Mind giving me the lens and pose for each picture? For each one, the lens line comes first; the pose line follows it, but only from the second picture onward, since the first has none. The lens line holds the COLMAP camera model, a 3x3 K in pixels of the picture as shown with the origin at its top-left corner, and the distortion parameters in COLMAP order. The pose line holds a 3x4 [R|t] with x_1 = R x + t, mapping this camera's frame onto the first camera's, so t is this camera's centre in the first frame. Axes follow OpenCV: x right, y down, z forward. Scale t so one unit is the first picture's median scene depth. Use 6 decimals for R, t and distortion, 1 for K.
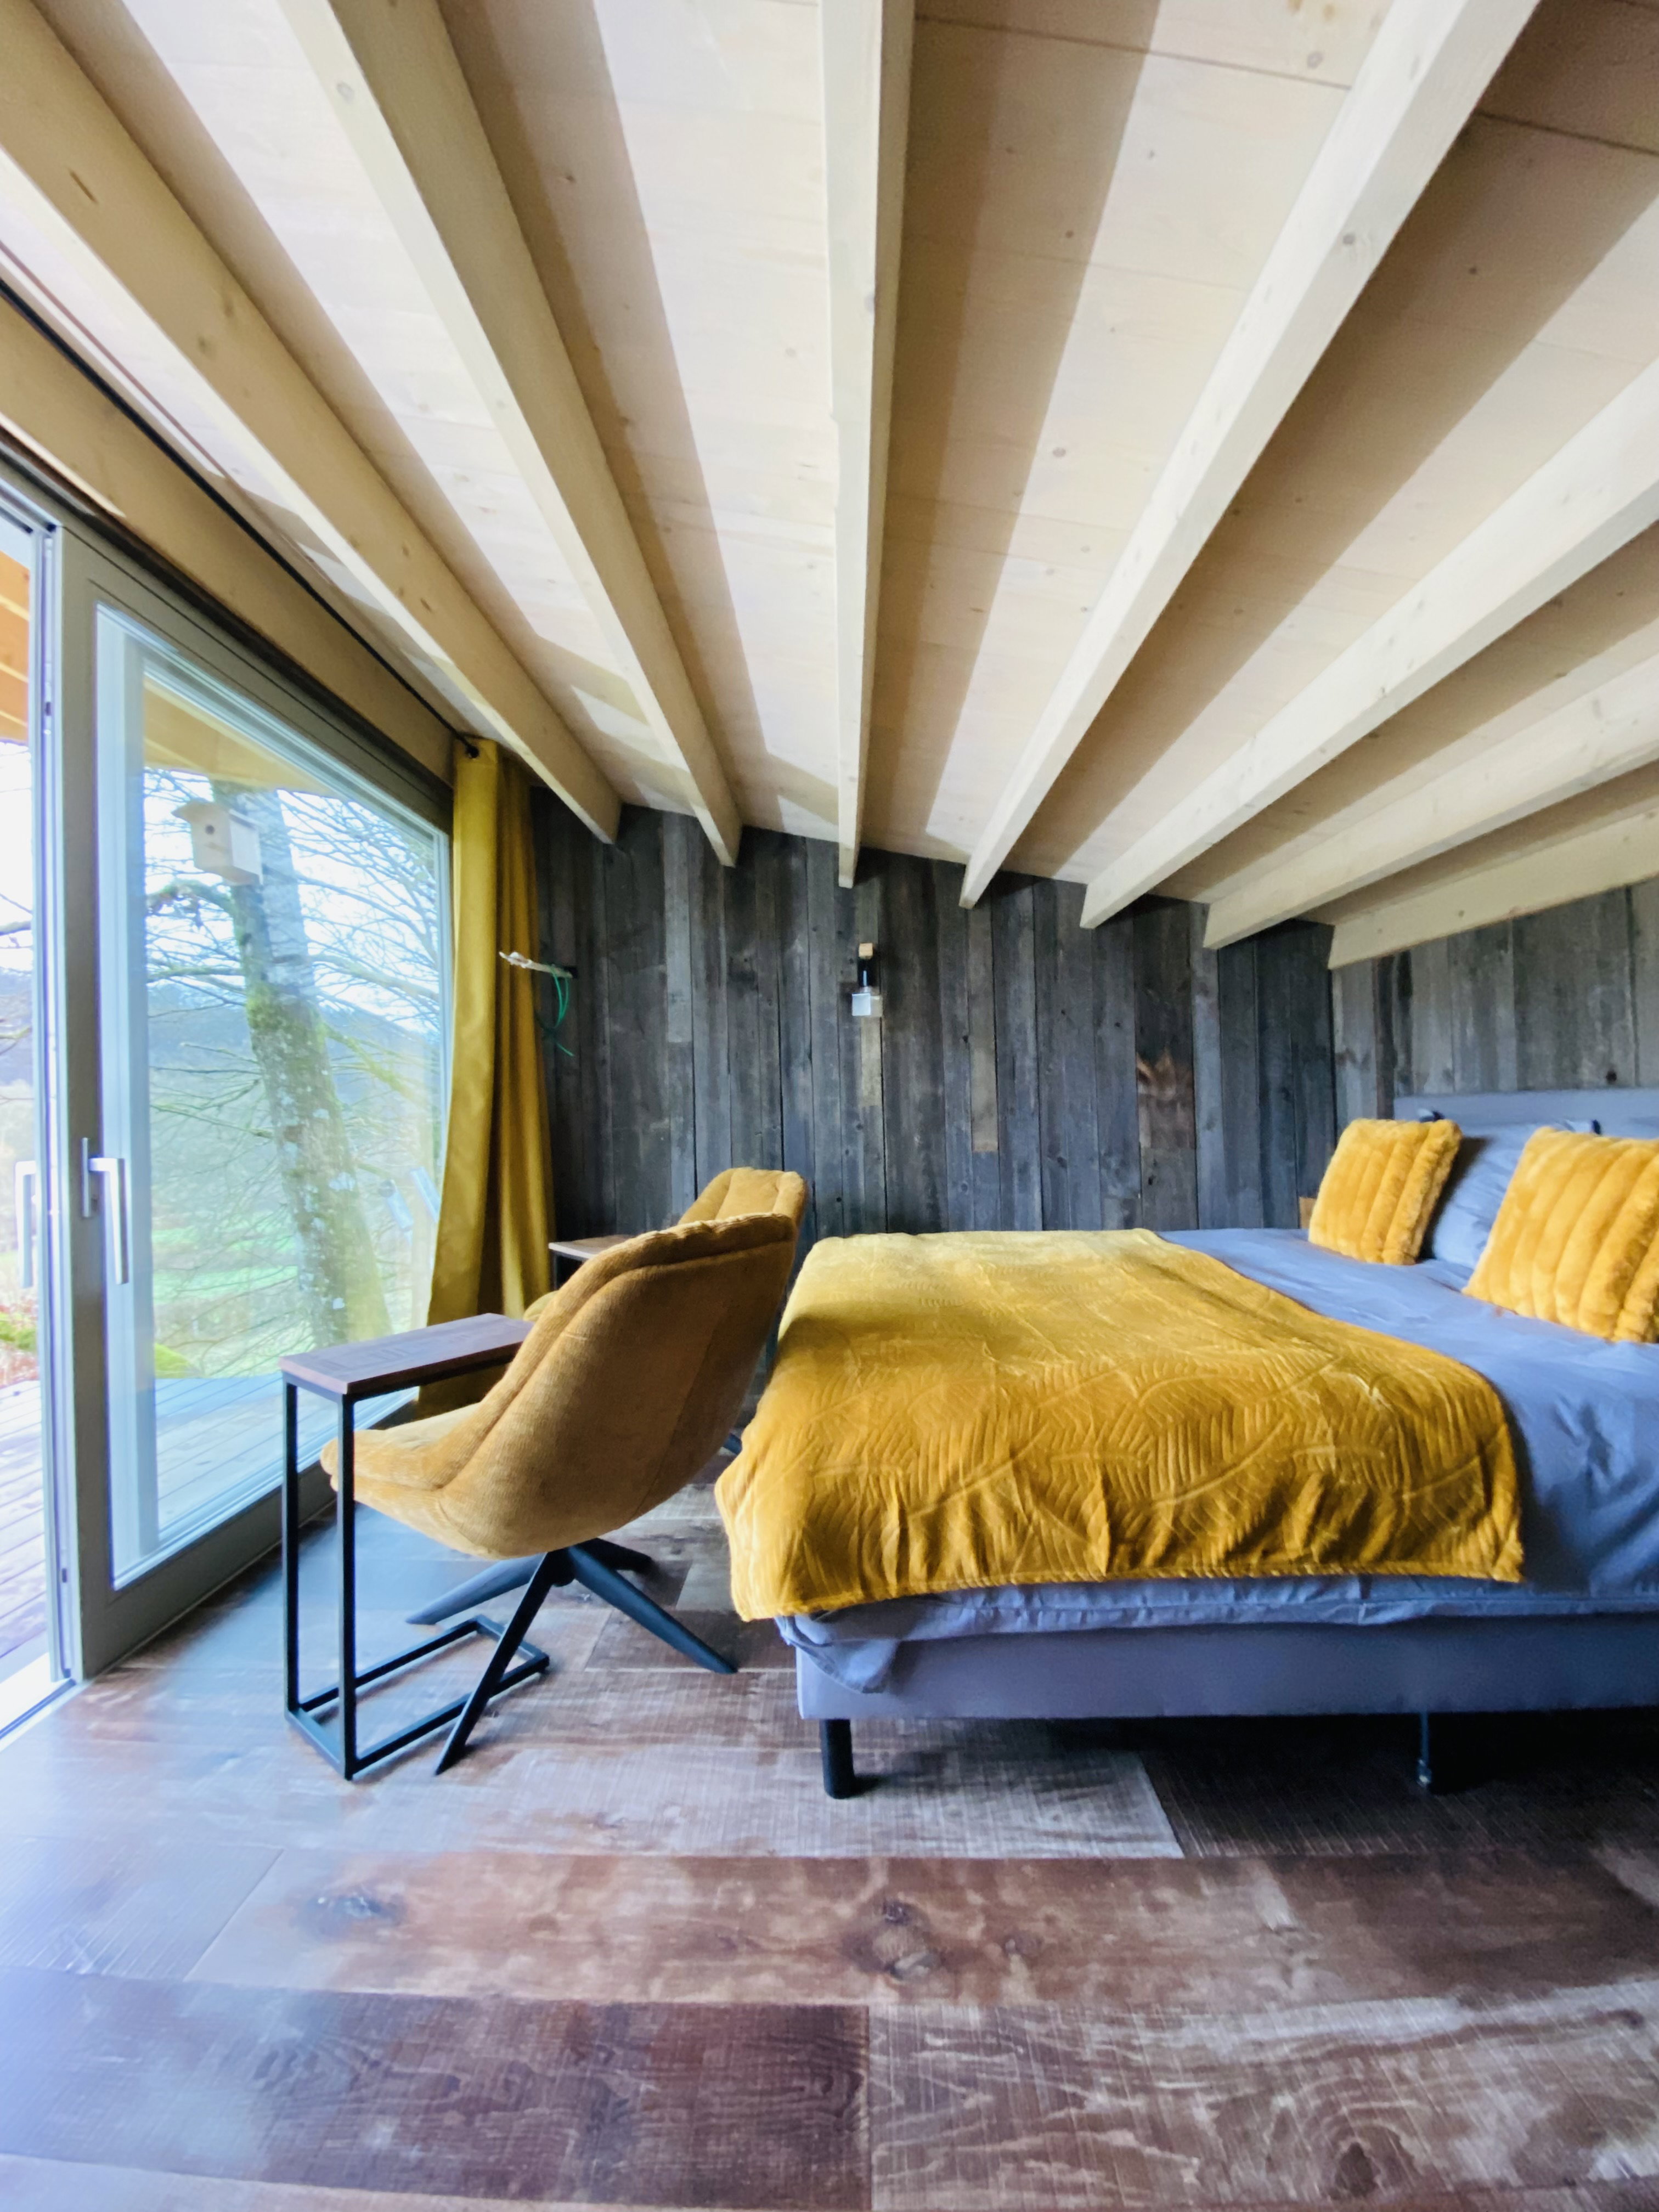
lens RADIAL K [[897.0, 0, 827.2], [0, 897.0, 1088.7], [0, 0, 1]] dist [0.025191, -0.011946]
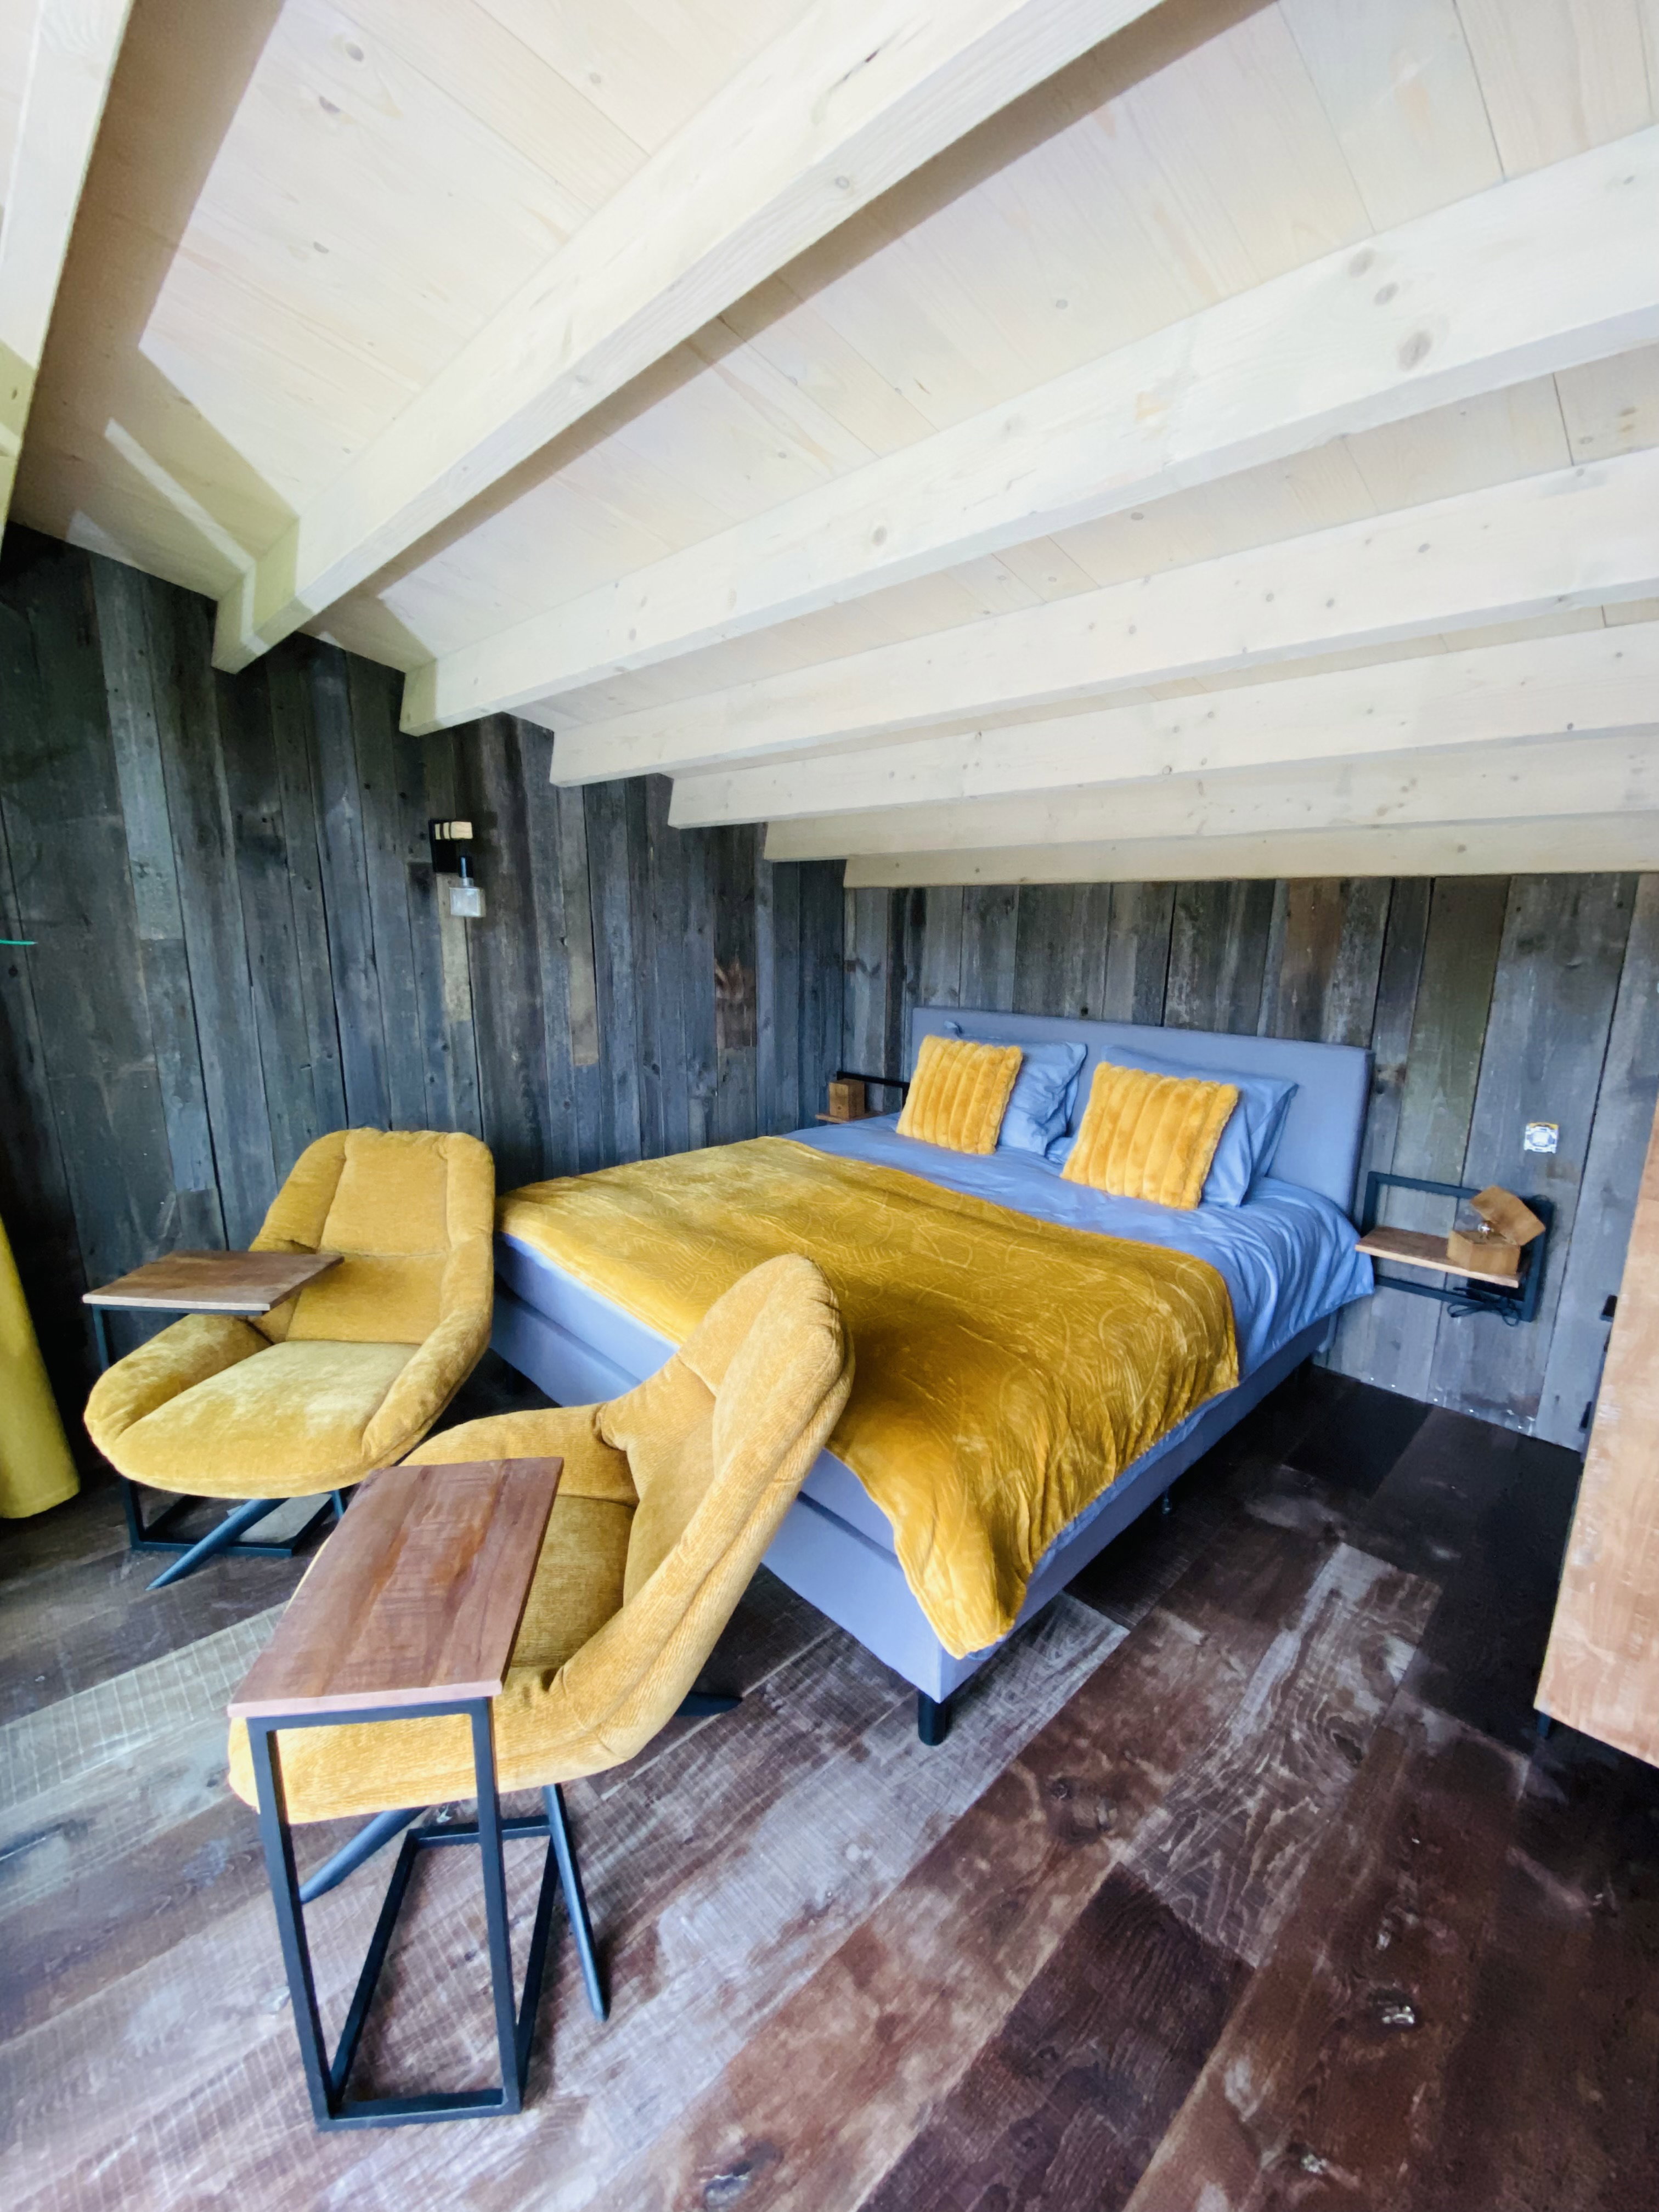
lens RADIAL K [[897.0, 0, 844.9], [0, 897.0, 1100.3], [0, 0, 1]] dist [0.025191, -0.011946]
pose [[0.696888, -0.110006, 0.708693, -0.306450], [-0.048761, 0.978612, 0.199853, -0.095418], [-0.715520, -0.173832, 0.676619, 0.168742]]
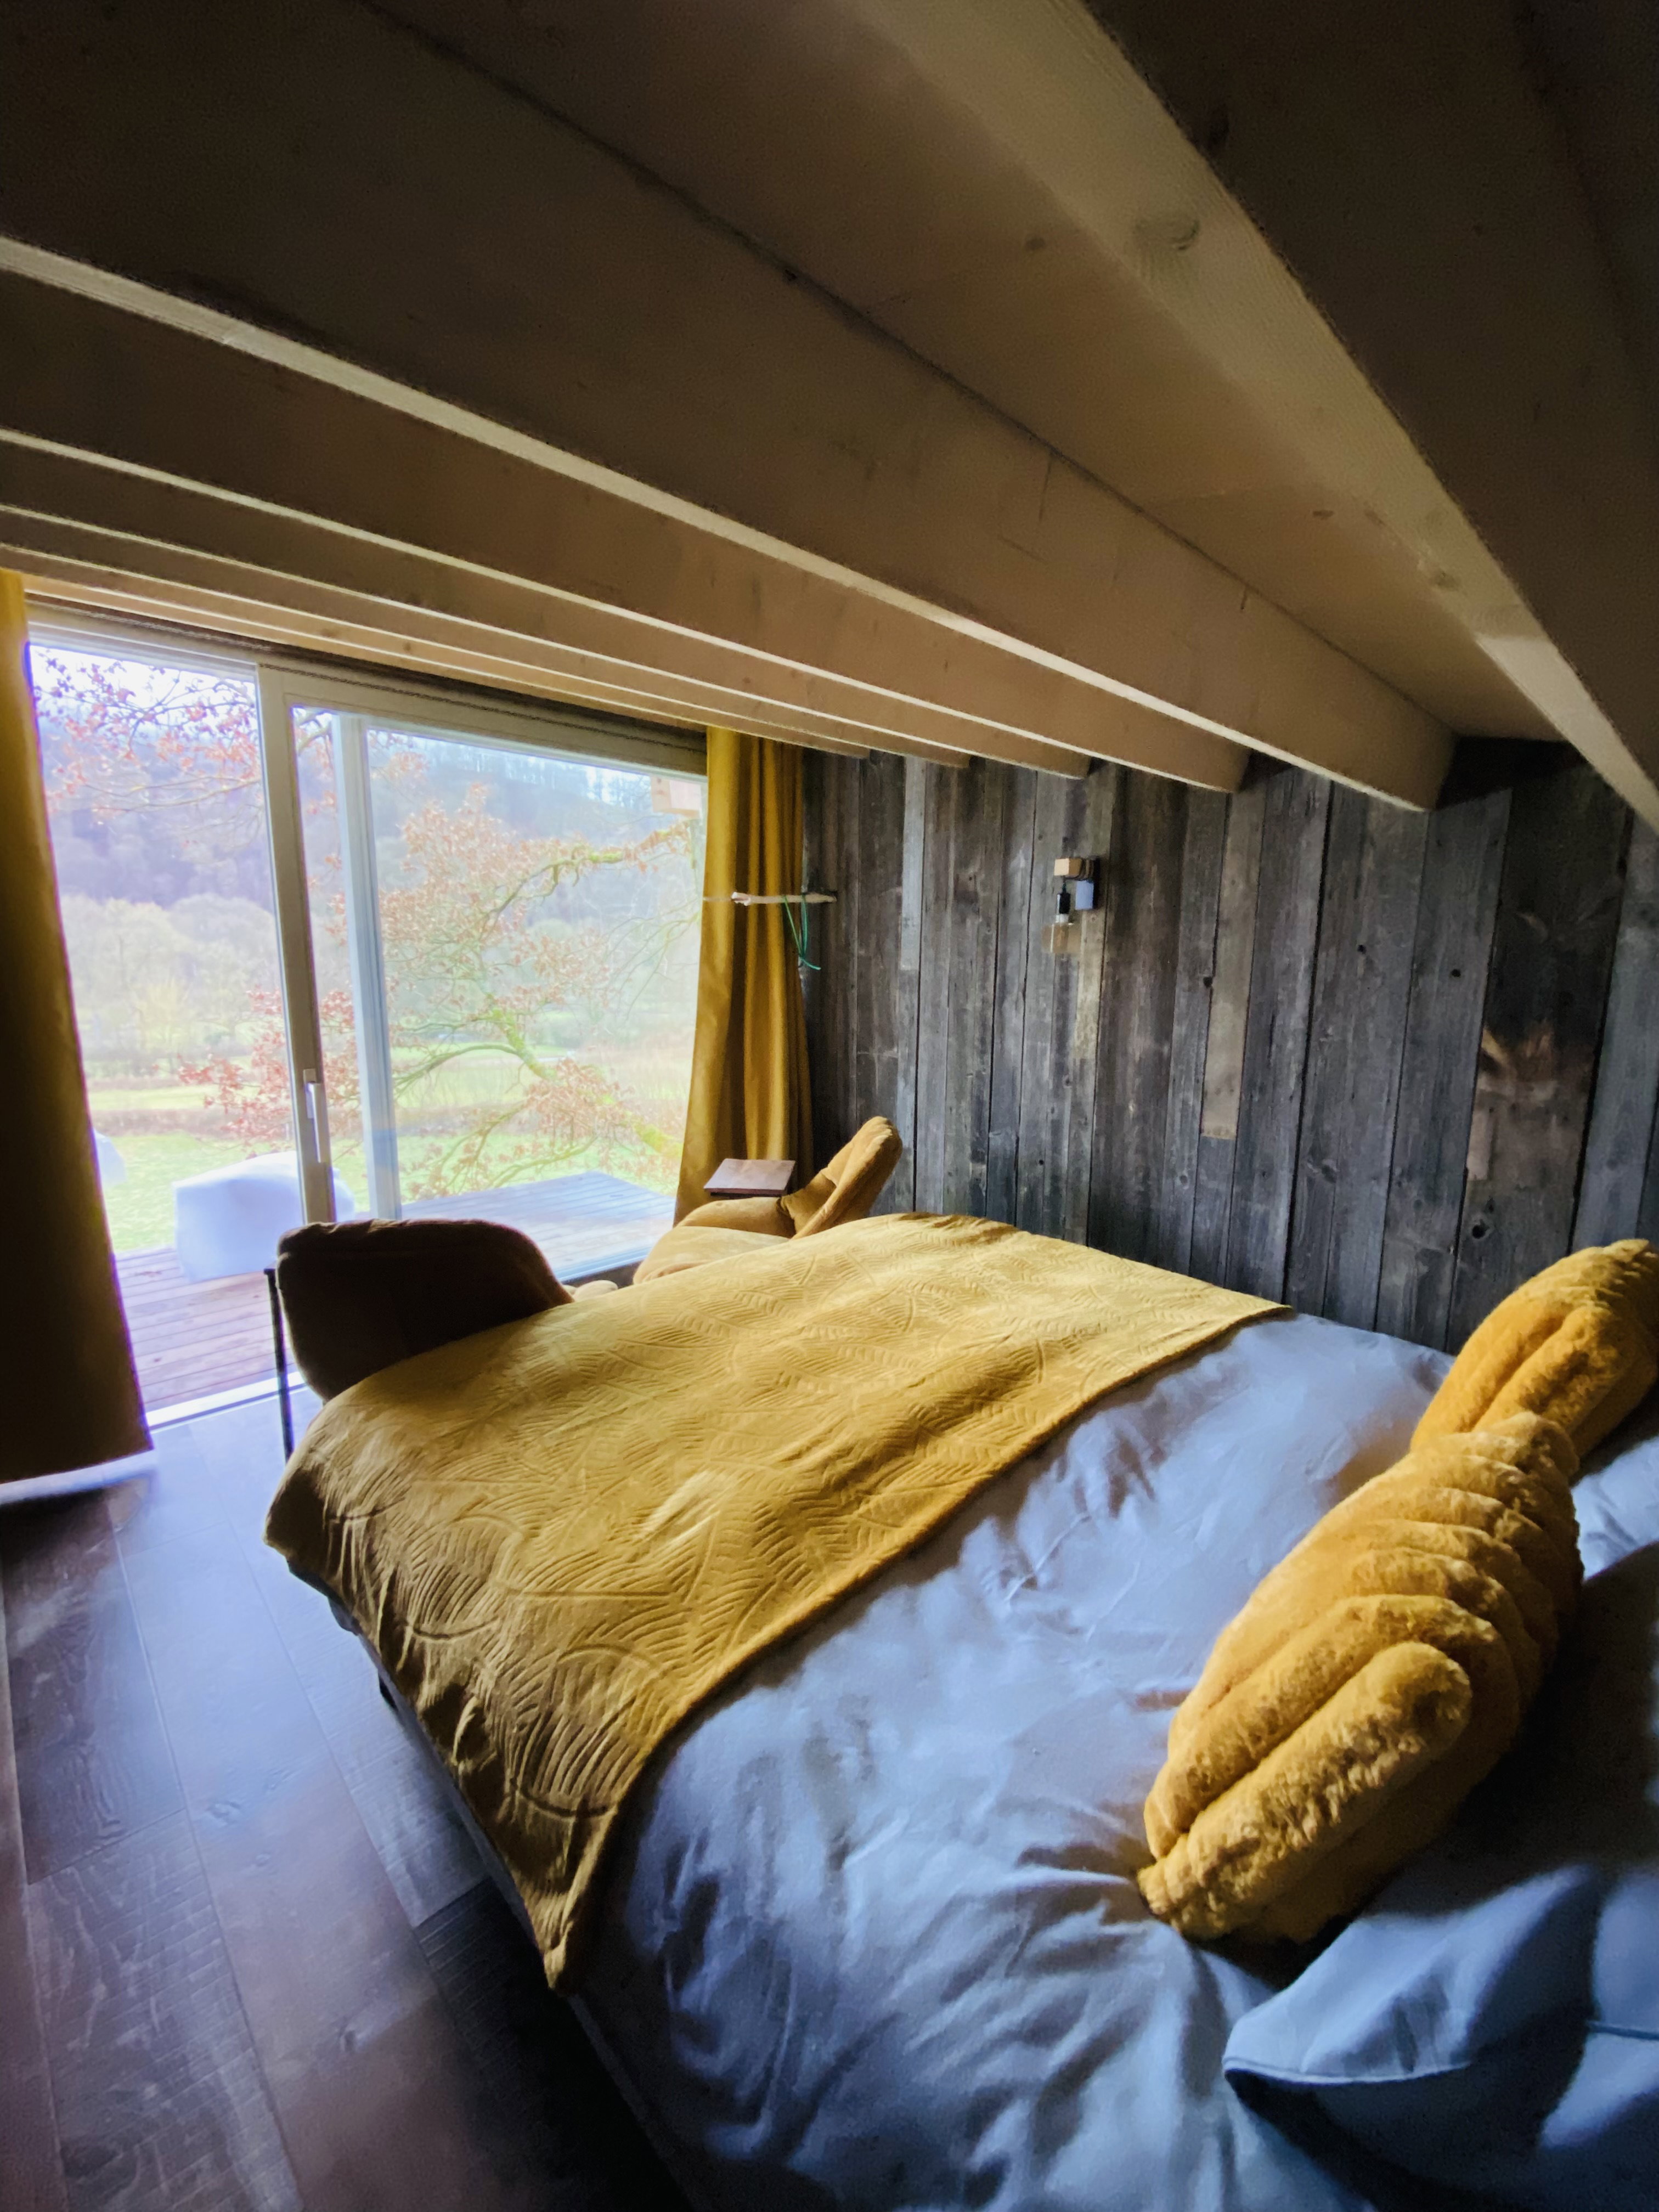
lens RADIAL K [[897.0, 0, 822.9], [0, 897.0, 1097.8], [0, 0, 1]] dist [0.025191, -0.011946]
pose [[0.692116, 0.145837, -0.706900, 0.478098], [-0.000283, 0.979430, 0.201785, -0.113301], [0.721786, -0.139459, 0.677920, 0.272039]]
